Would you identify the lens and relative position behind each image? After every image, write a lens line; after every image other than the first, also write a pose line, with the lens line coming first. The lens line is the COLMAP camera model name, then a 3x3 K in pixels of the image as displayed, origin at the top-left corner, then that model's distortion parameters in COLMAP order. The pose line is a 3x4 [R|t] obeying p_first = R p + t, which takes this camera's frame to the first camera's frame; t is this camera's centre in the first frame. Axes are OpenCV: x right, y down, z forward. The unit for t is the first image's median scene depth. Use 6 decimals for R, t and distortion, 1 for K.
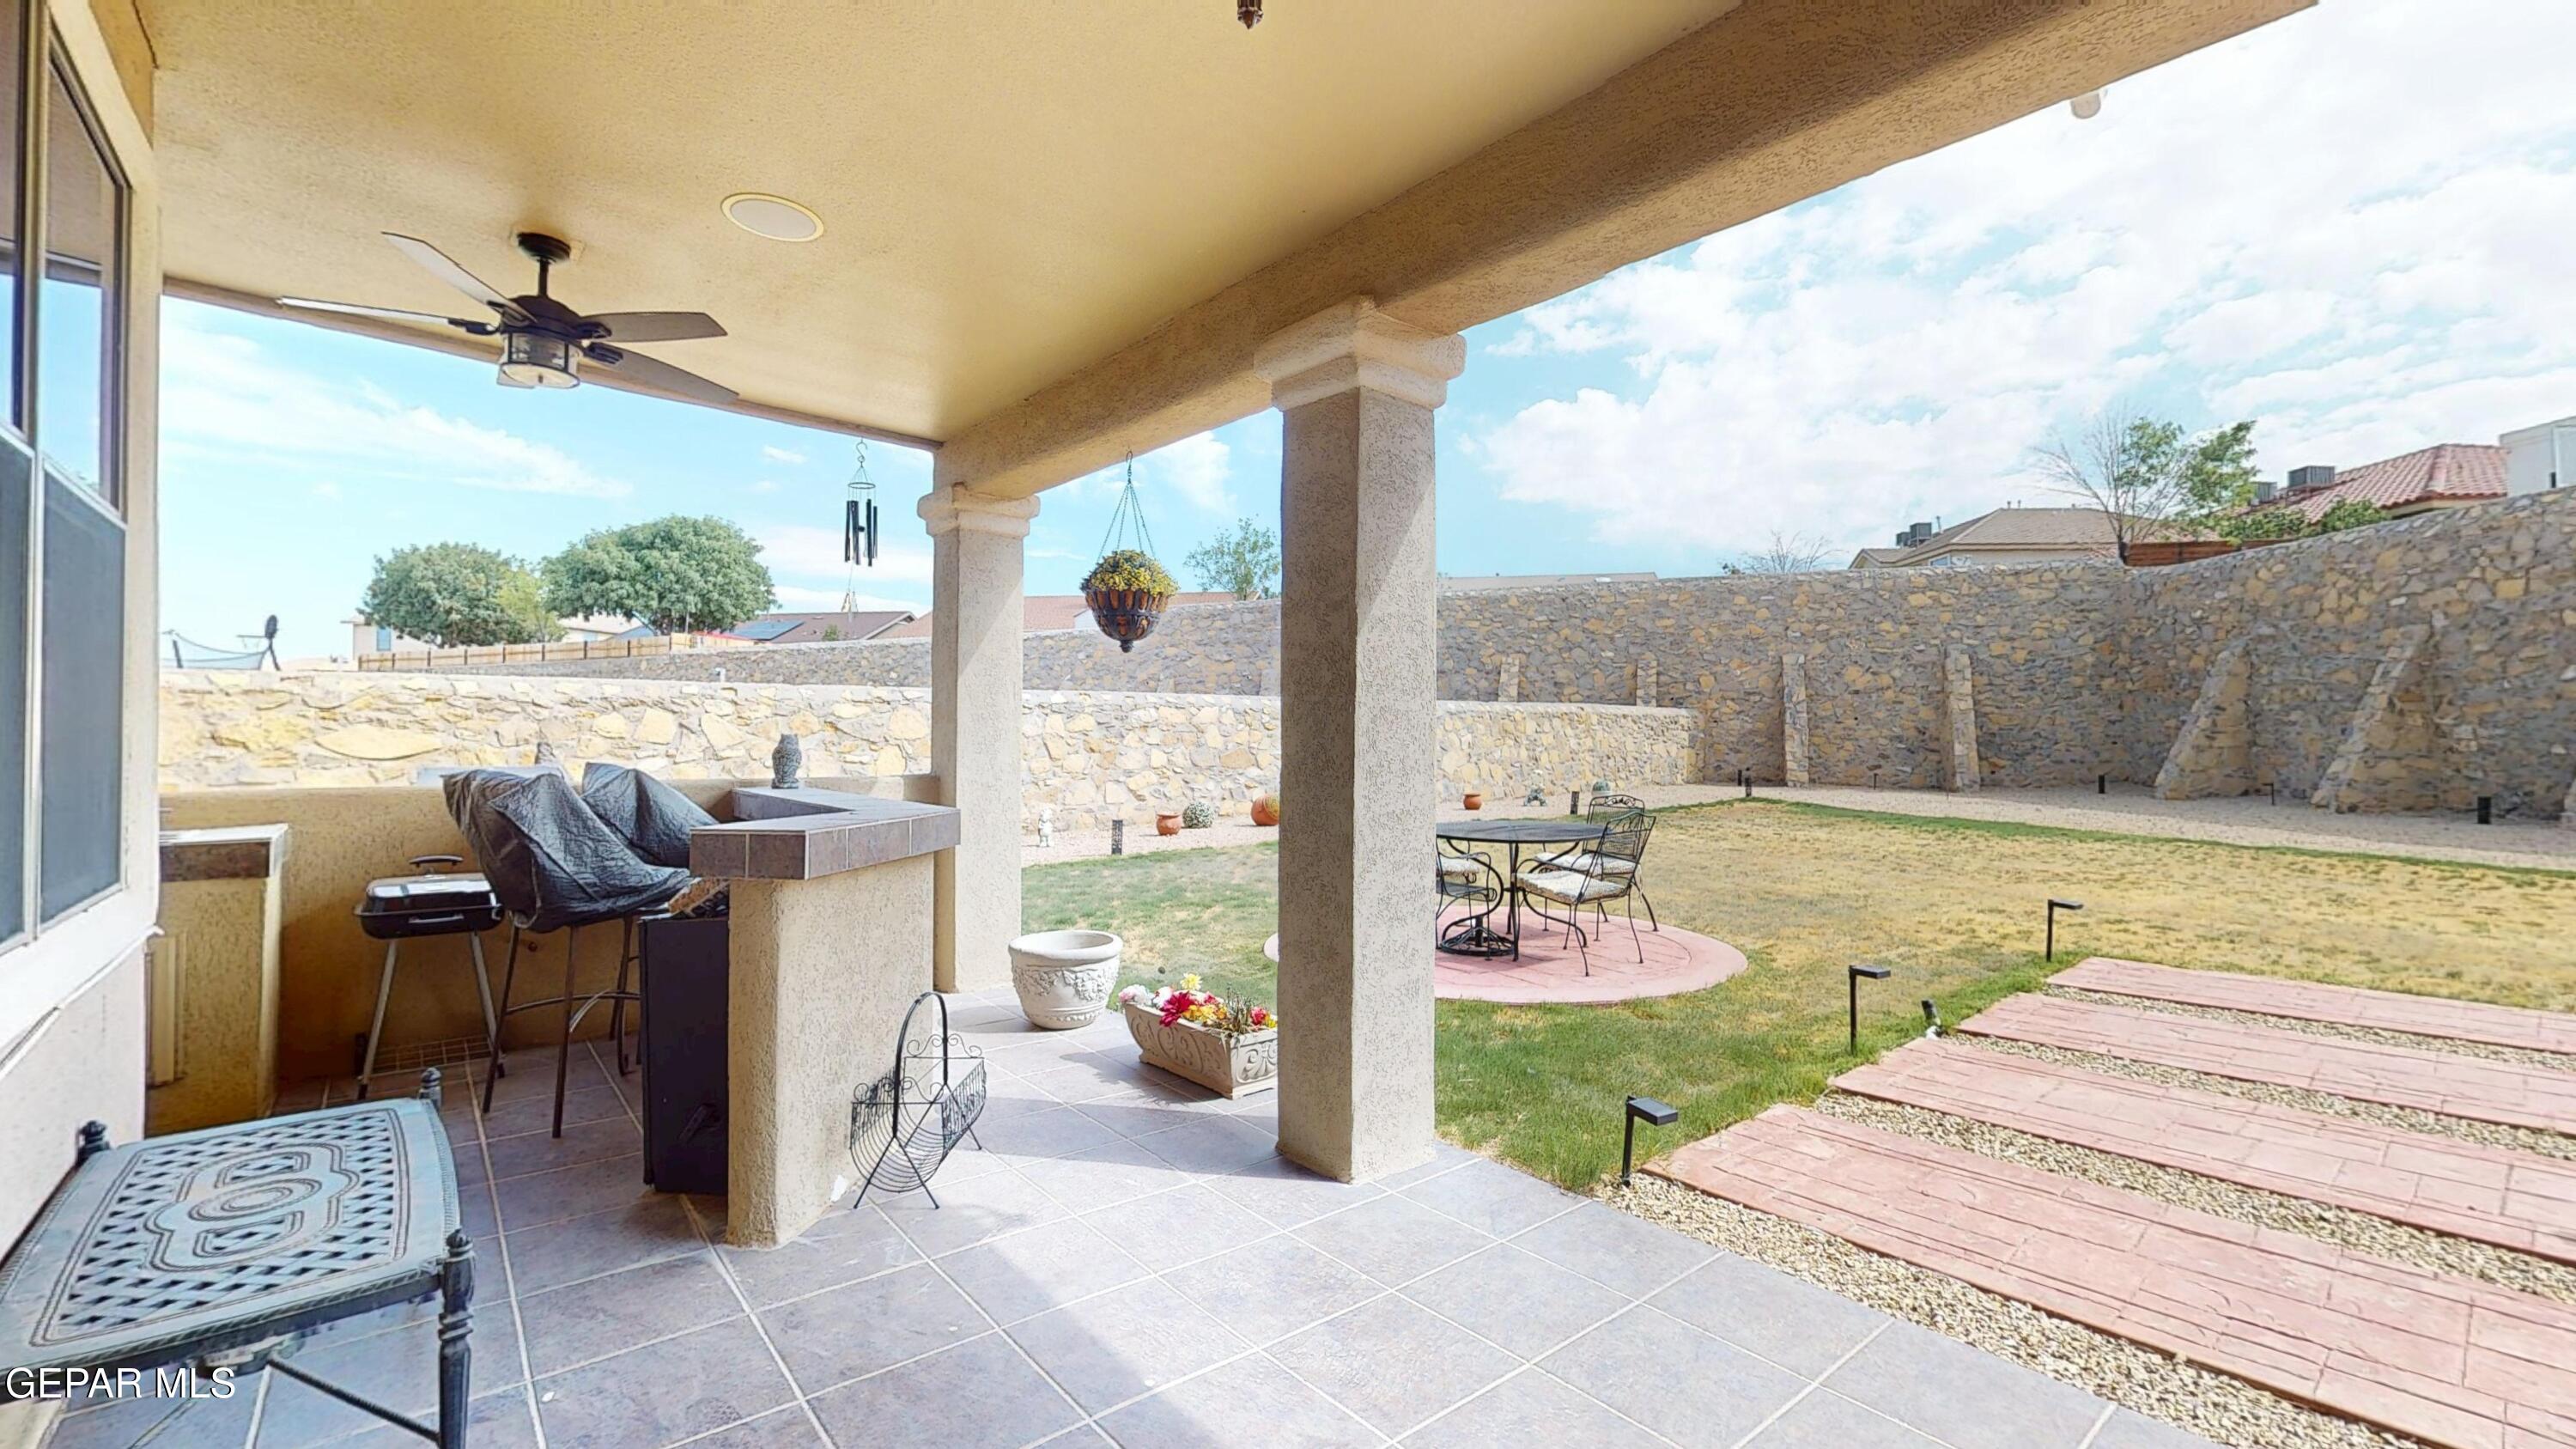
lens RADIAL K [[1079.2, 0, 1274.7], [0, 1079.2, 724.6], [0, 0, 1]] dist [0.010225, 0.000460]
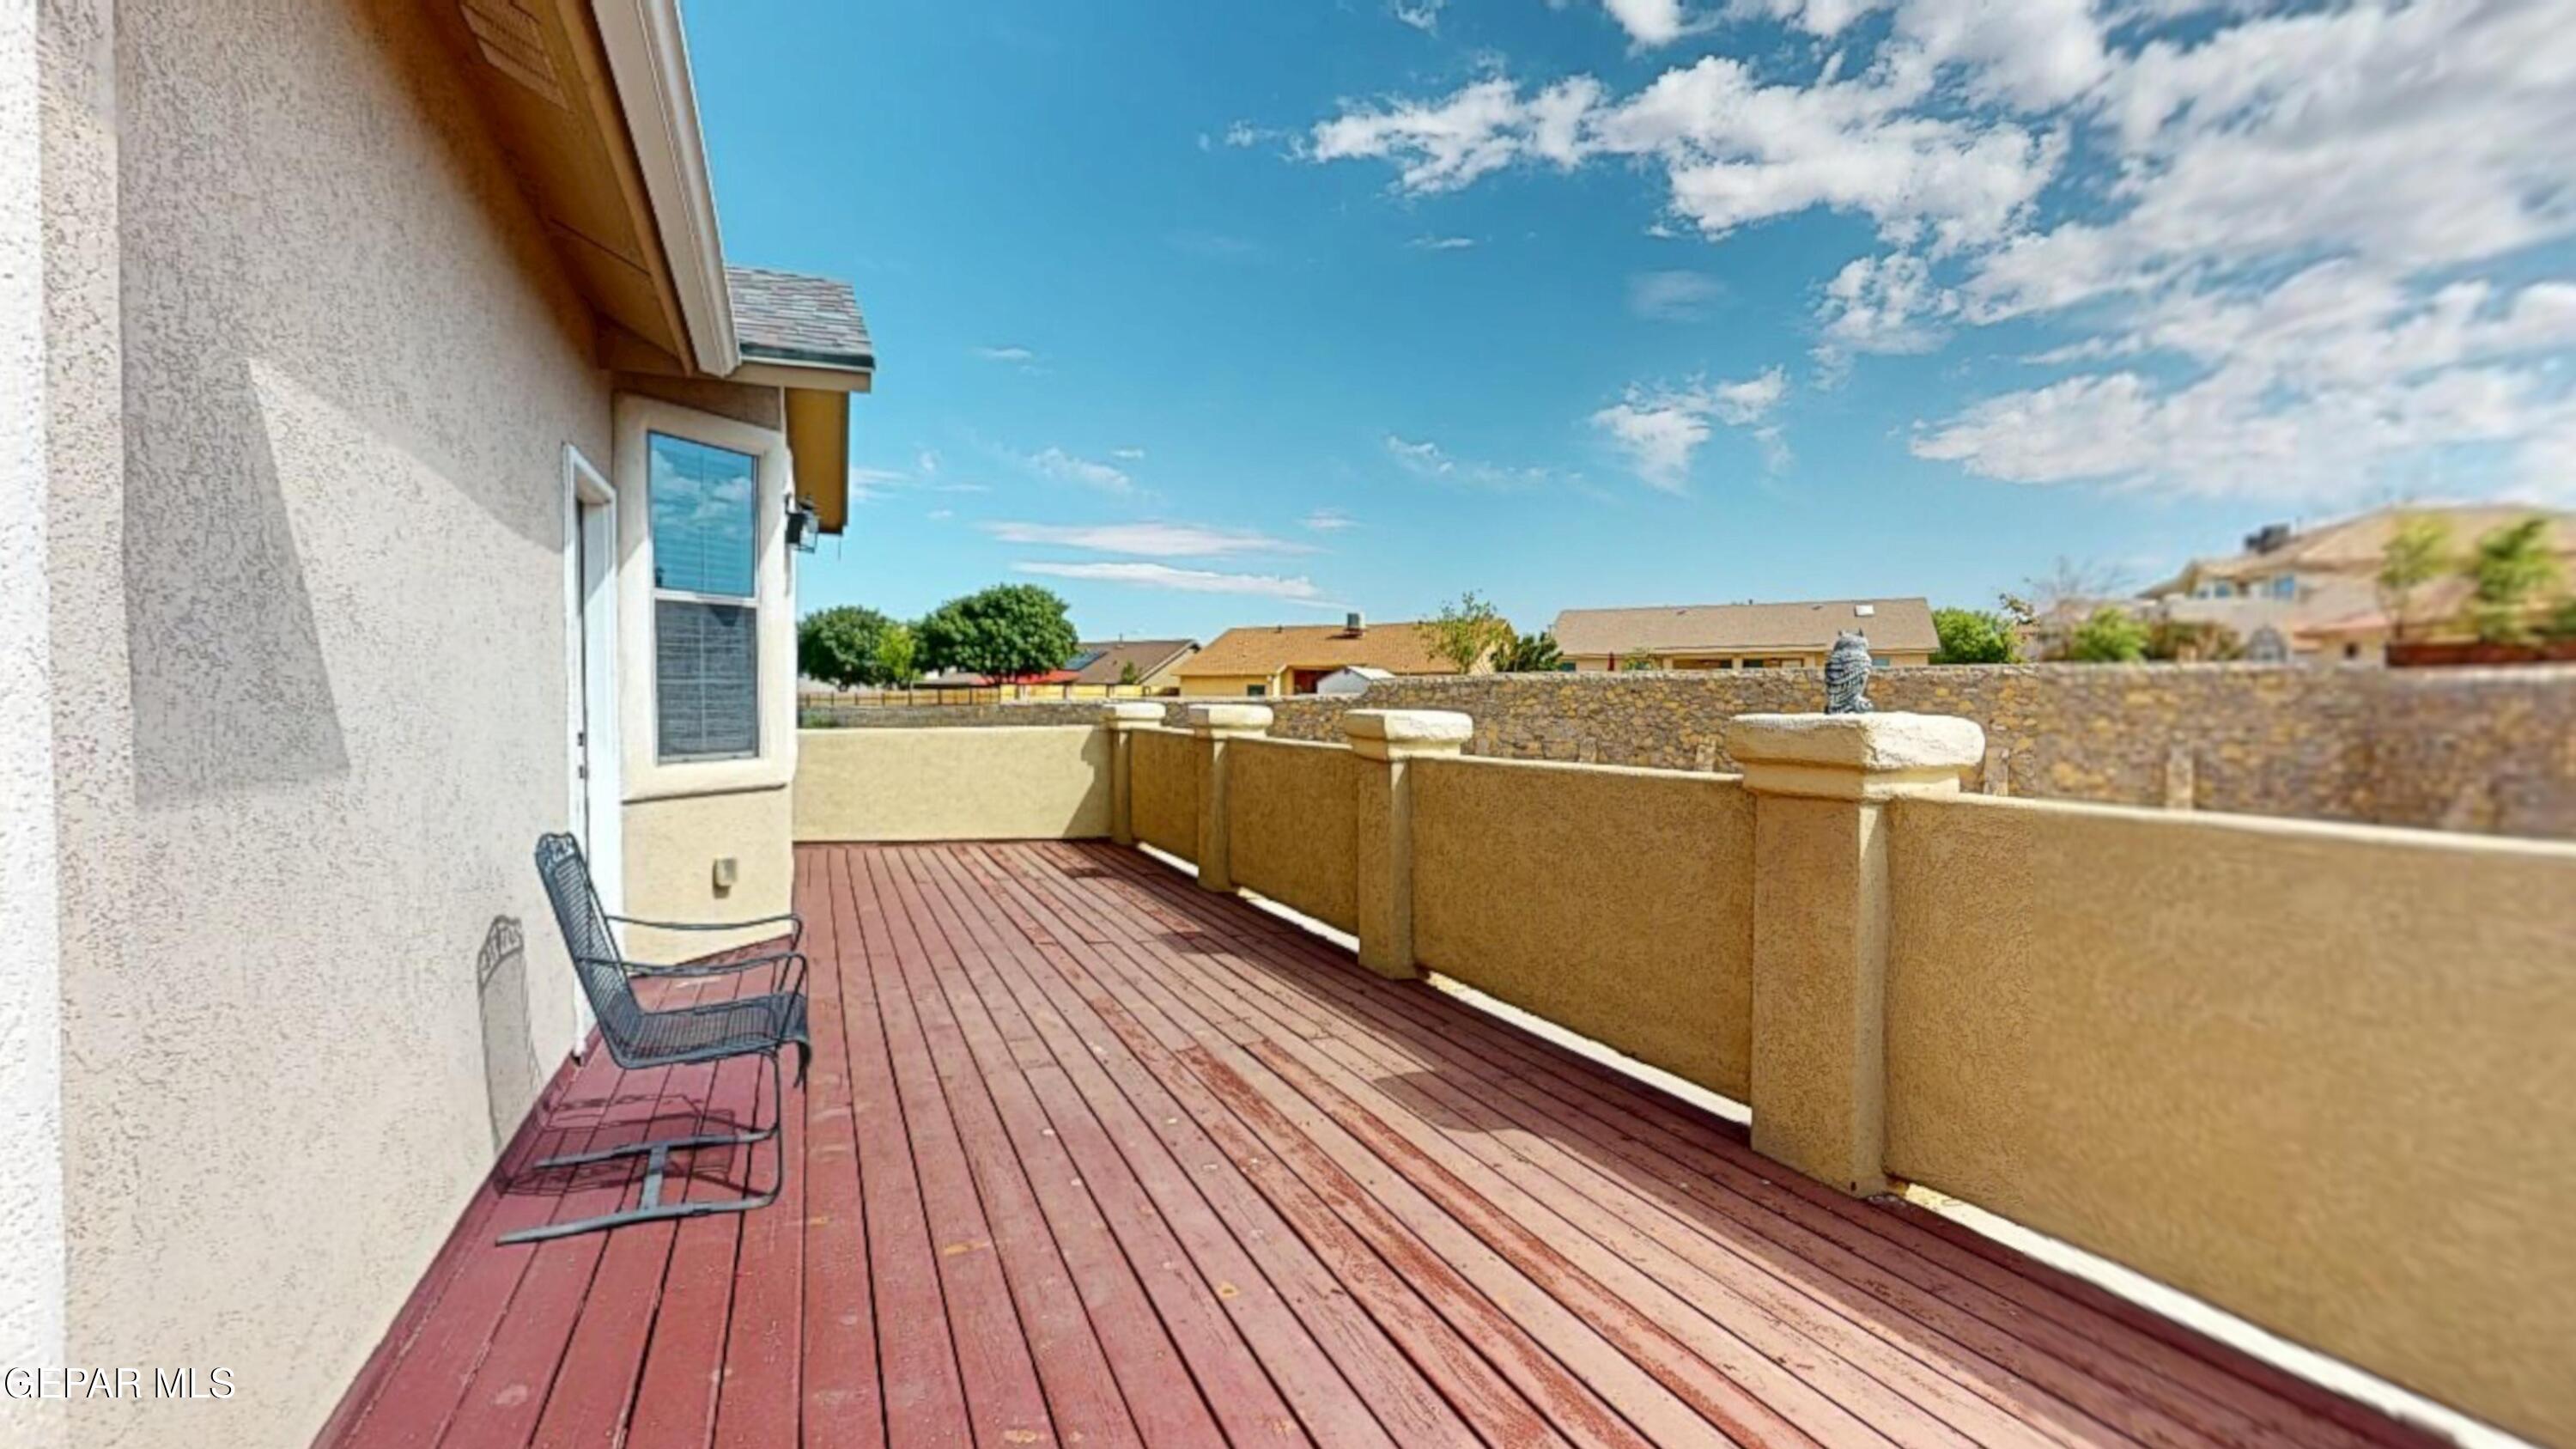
lens RADIAL K [[1079.2, 0, 1290.0], [0, 1079.2, 727.3], [0, 0, 1]] dist [0.010225, 0.000460]
pose [[0.966483, 0.005582, -0.256671, 0.106091], [0.005175, 0.999137, 0.041215, -0.132274], [0.256679, -0.041162, 0.965620, -0.141252]]
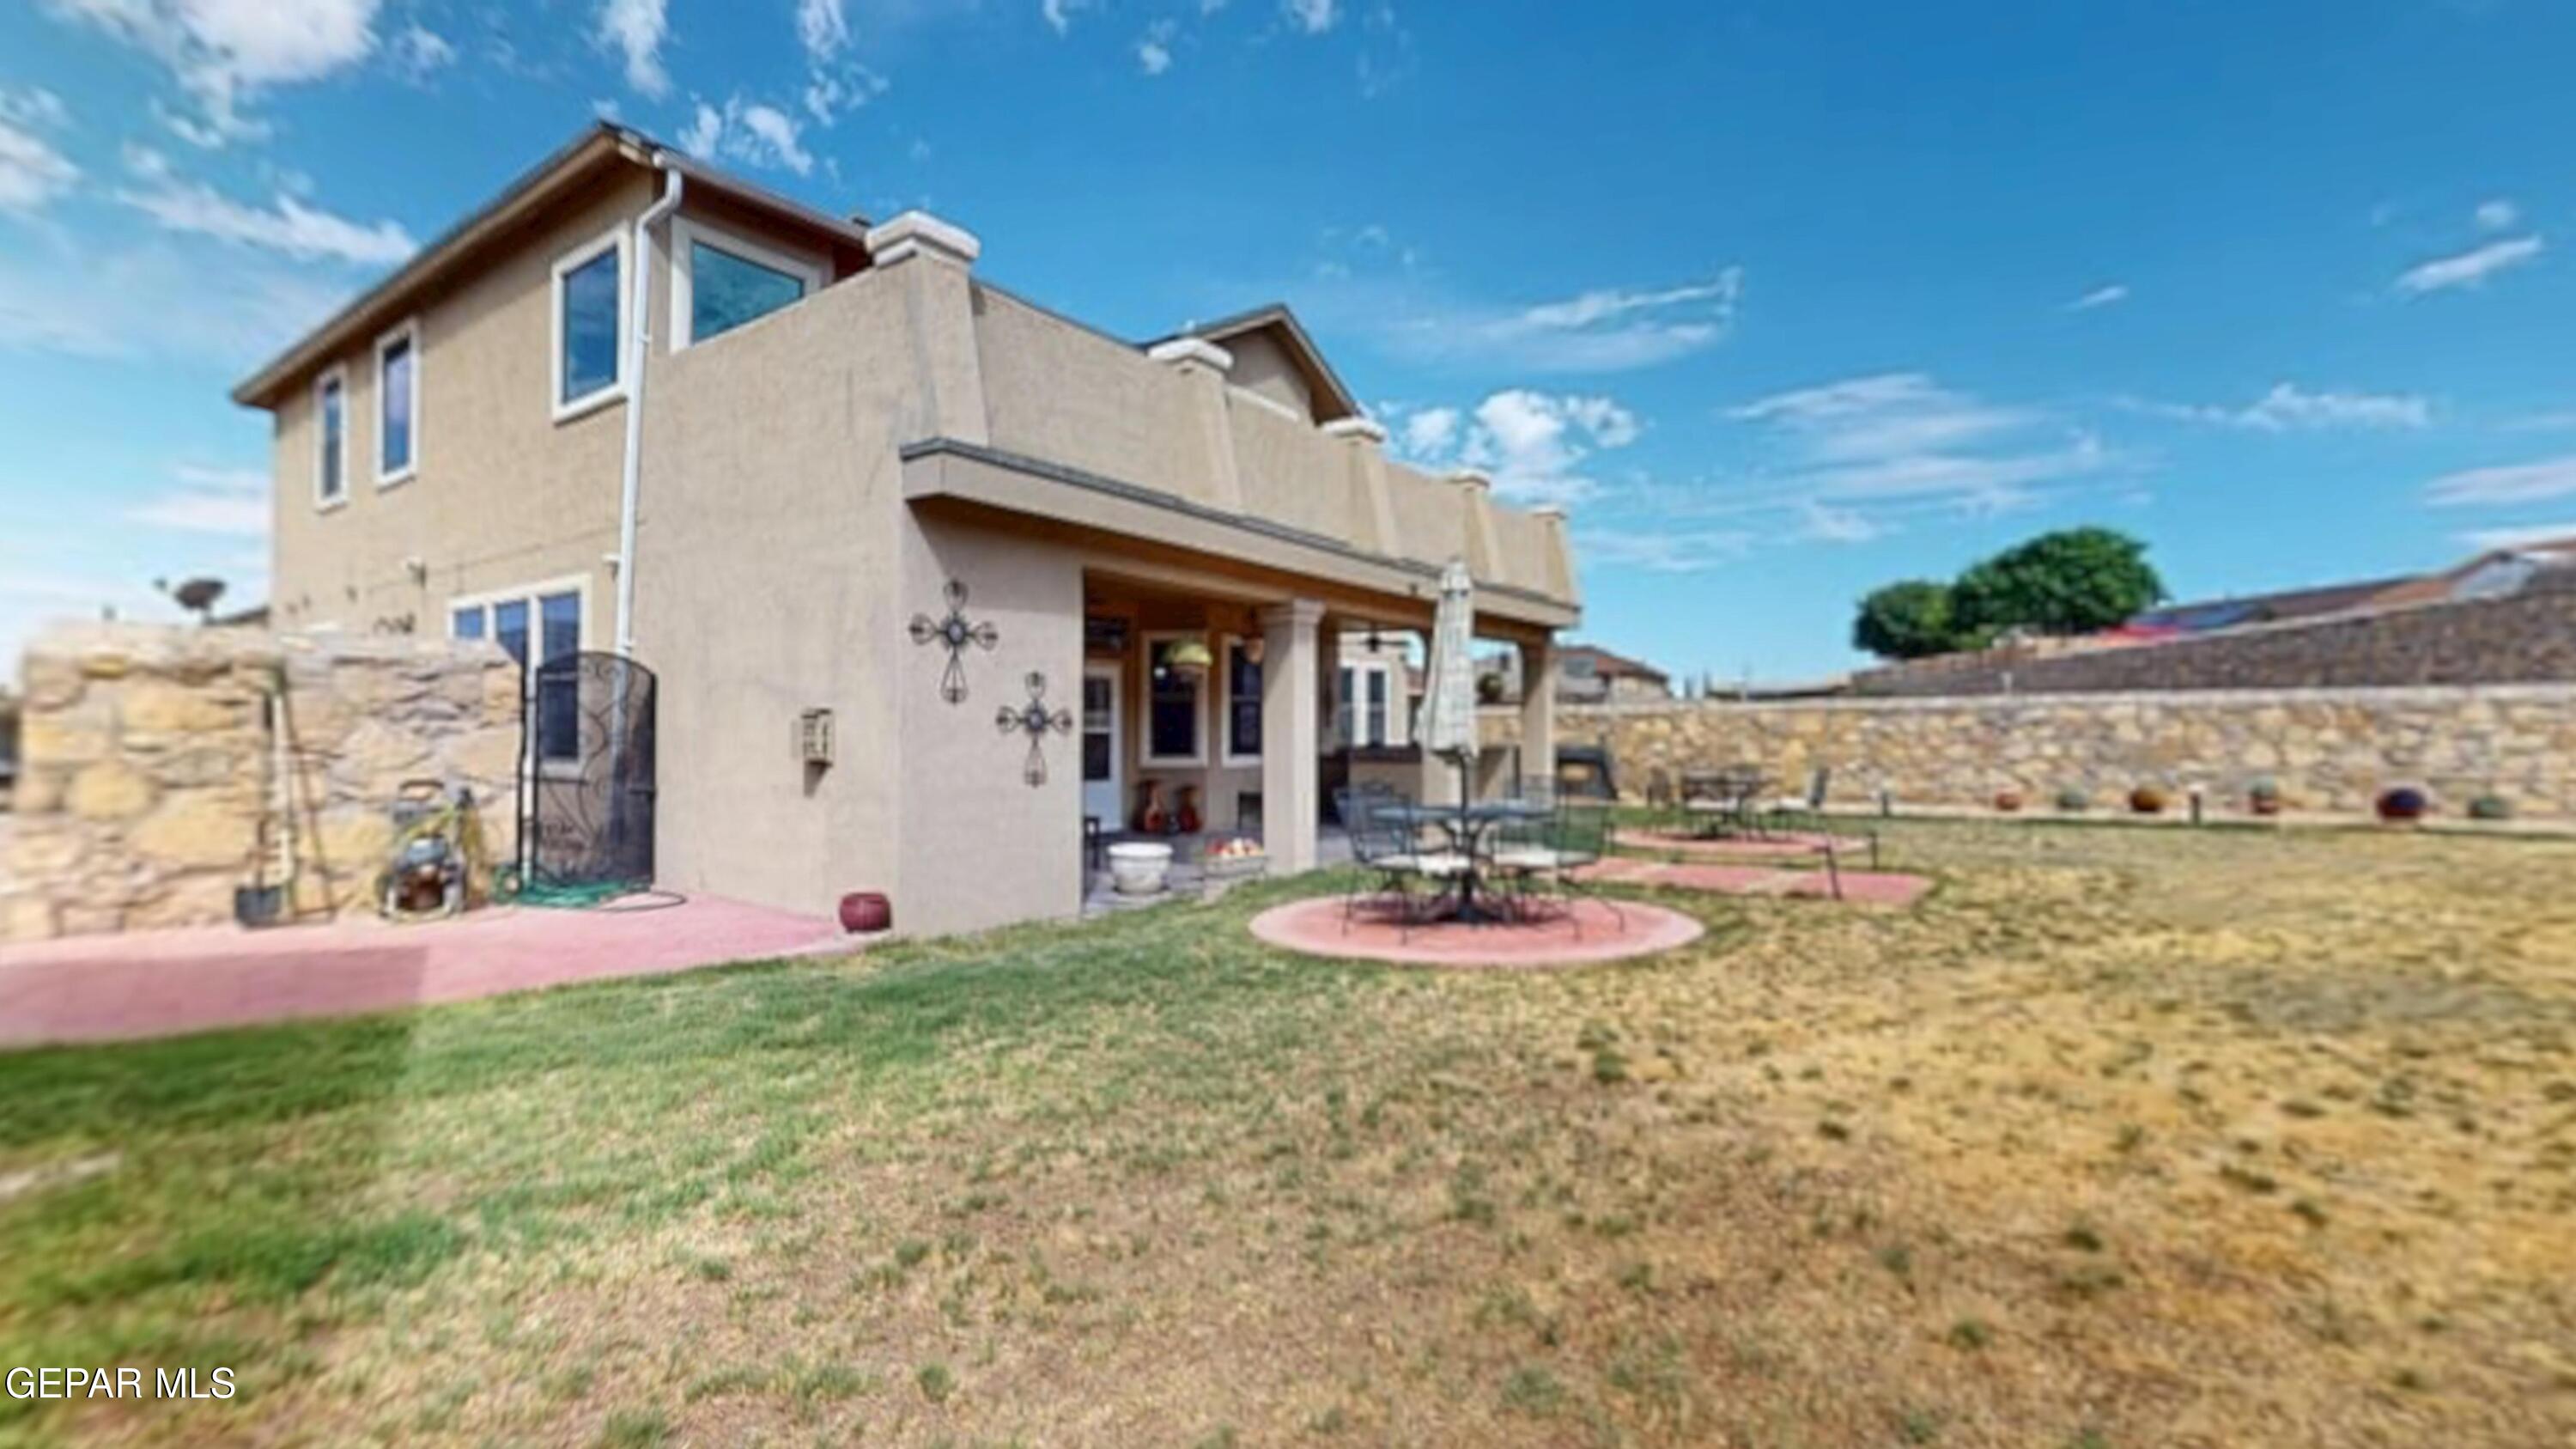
lens RADIAL K [[1079.2, 0, 1301.3], [0, 1079.2, 723.9], [0, 0, 1]] dist [0.010225, 0.000460]
pose [[0.278456, -0.008853, -0.960408, 0.467736], [0.012554, 0.999906, -0.005577, -0.000814], [0.960367, -0.010504, 0.278541, -0.067940]]
